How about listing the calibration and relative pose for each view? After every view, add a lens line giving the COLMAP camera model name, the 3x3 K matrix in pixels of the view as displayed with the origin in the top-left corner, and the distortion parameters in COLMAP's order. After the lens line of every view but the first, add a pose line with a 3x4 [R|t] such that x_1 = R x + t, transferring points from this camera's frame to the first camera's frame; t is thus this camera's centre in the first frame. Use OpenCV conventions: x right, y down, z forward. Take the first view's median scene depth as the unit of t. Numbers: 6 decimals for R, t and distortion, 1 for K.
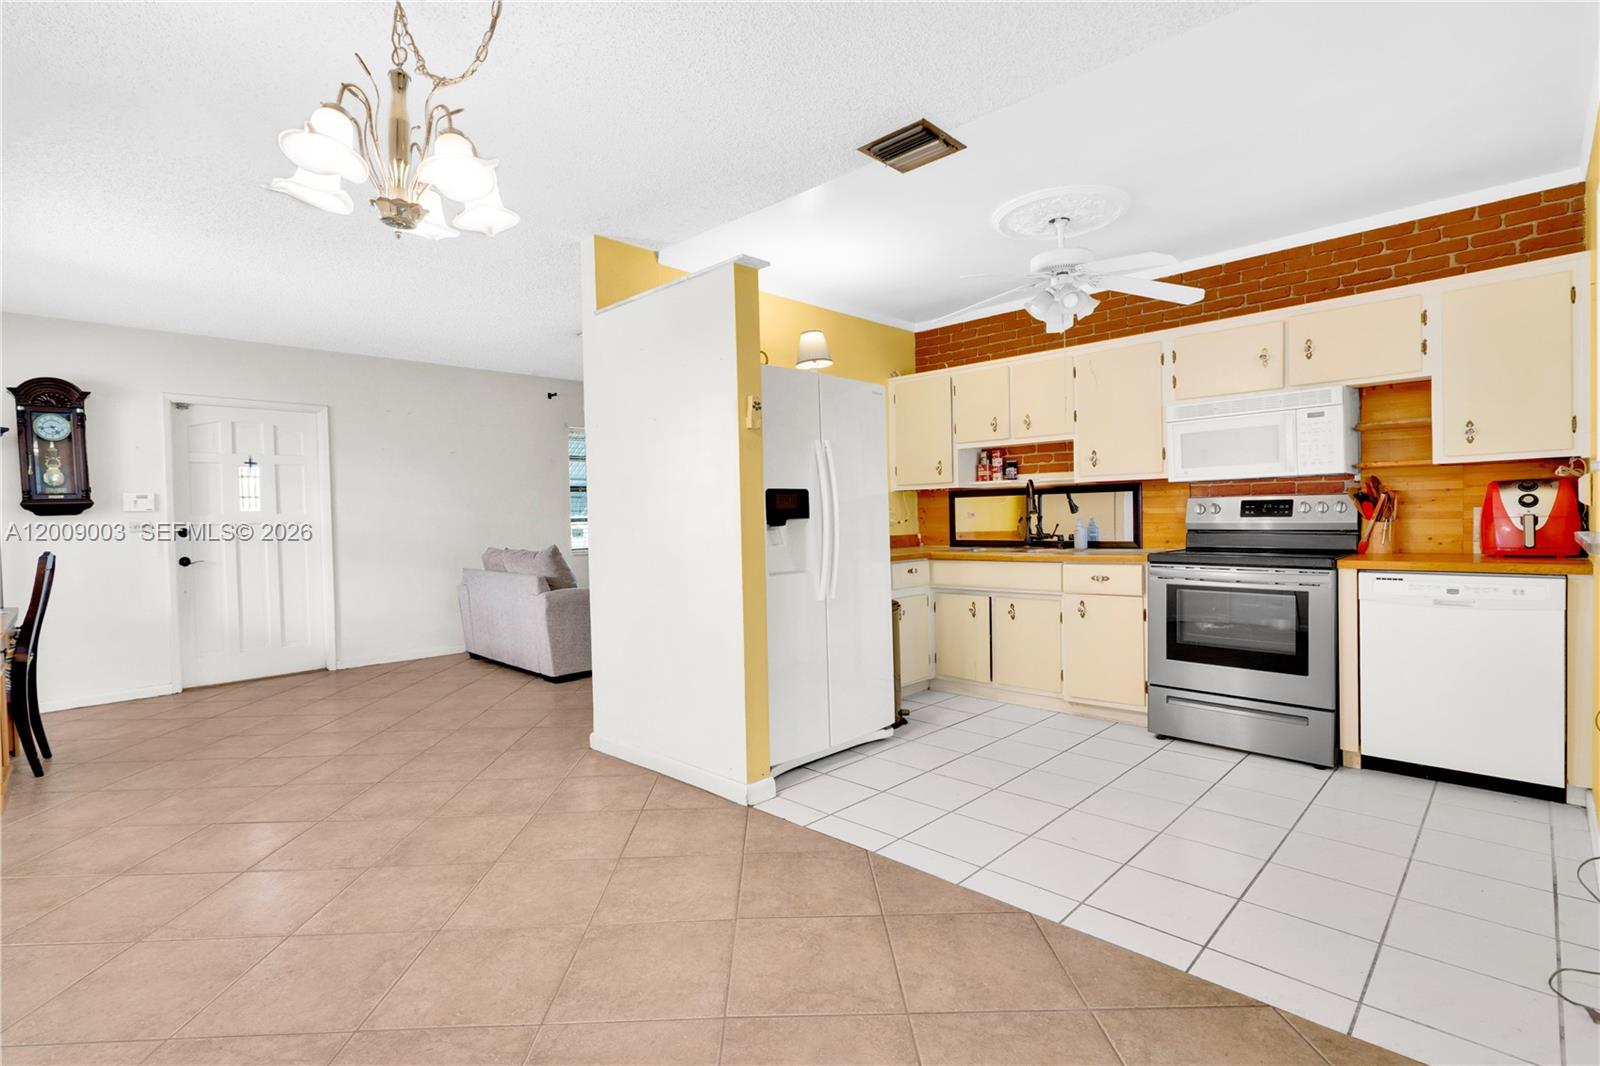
lens RADIAL K [[753.4, 0, 812.2], [0, 753.4, 531.0], [0, 0, 1]] dist [-0.000208, 0.000077]
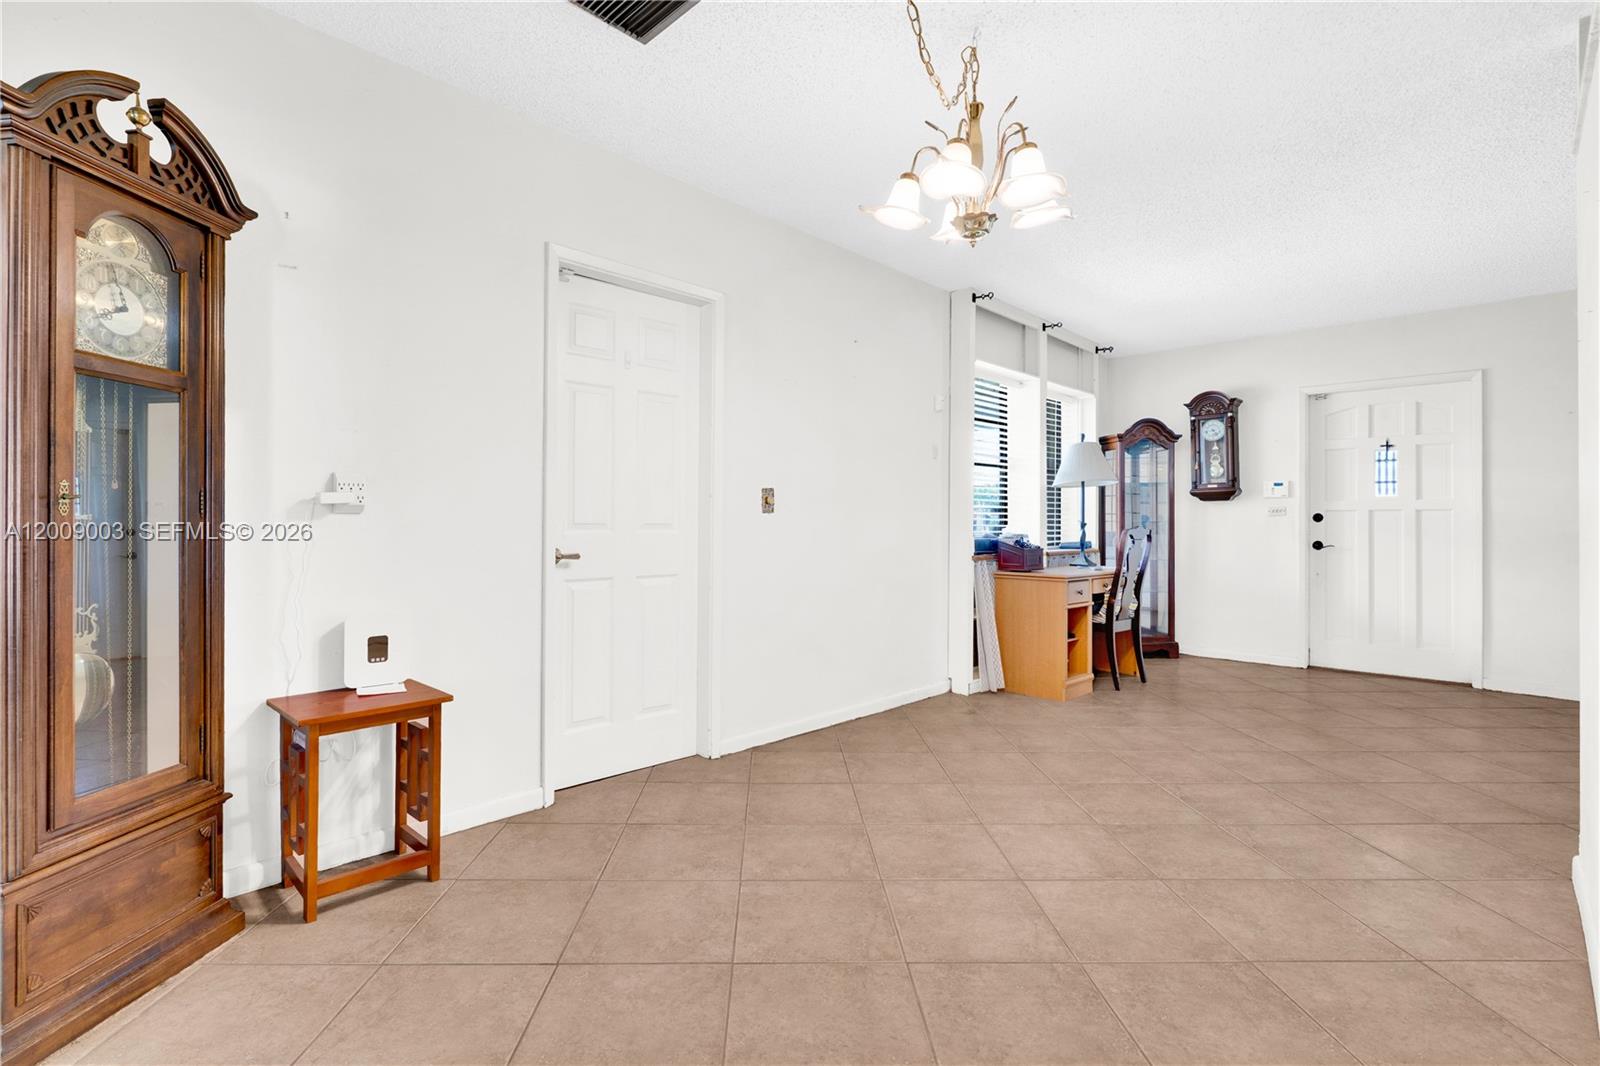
lens RADIAL K [[746.3, 0, 772.8], [0, 746.3, 522.7], [0, 0, 1]] dist [-0.001453, -0.000183]
pose [[-0.028459, 0.020885, -0.999377, 0.279801], [-0.025569, 0.999439, 0.021614, 0.007670], [0.999268, 0.026169, -0.027909, 0.338997]]
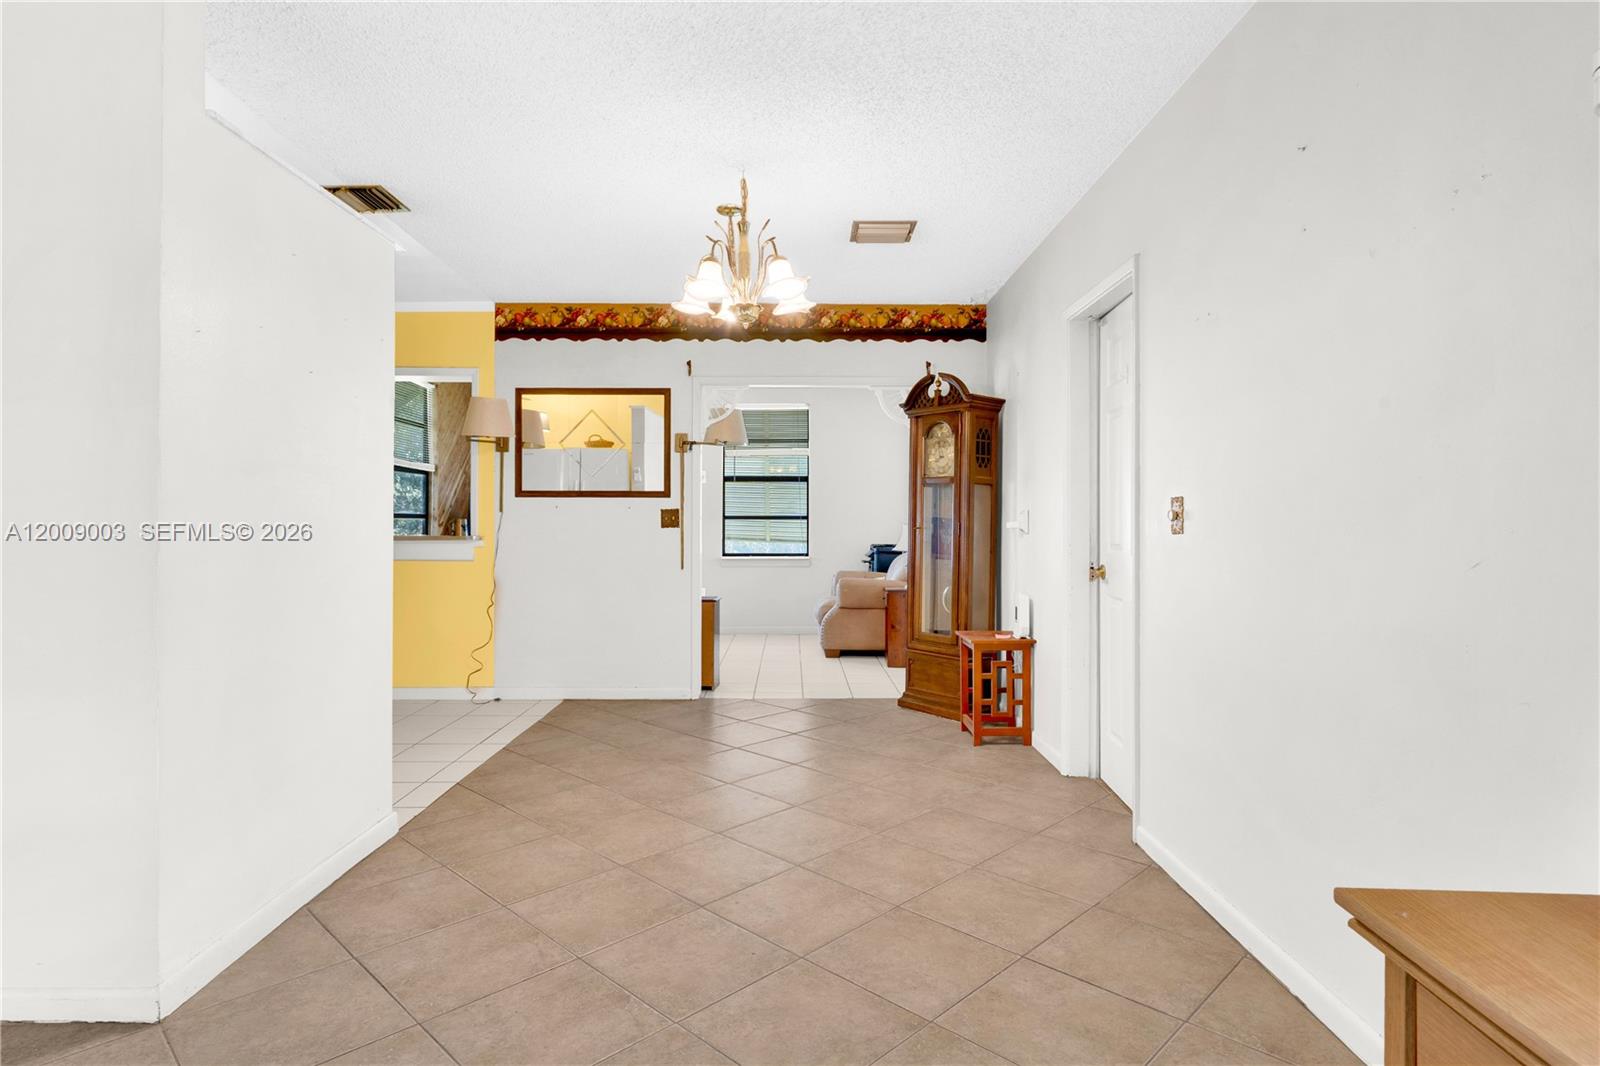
lens RADIAL K [[855.1, 0, 791.0], [0, 855.1, 517.6], [0, 0, 1]] dist [0.000586, 0.000608]
pose [[-0.687370, 0.021749, 0.725982, -0.844526], [0.026389, 0.999639, -0.004962, -0.001652], [-0.725828, 0.015748, -0.687696, 0.971005]]
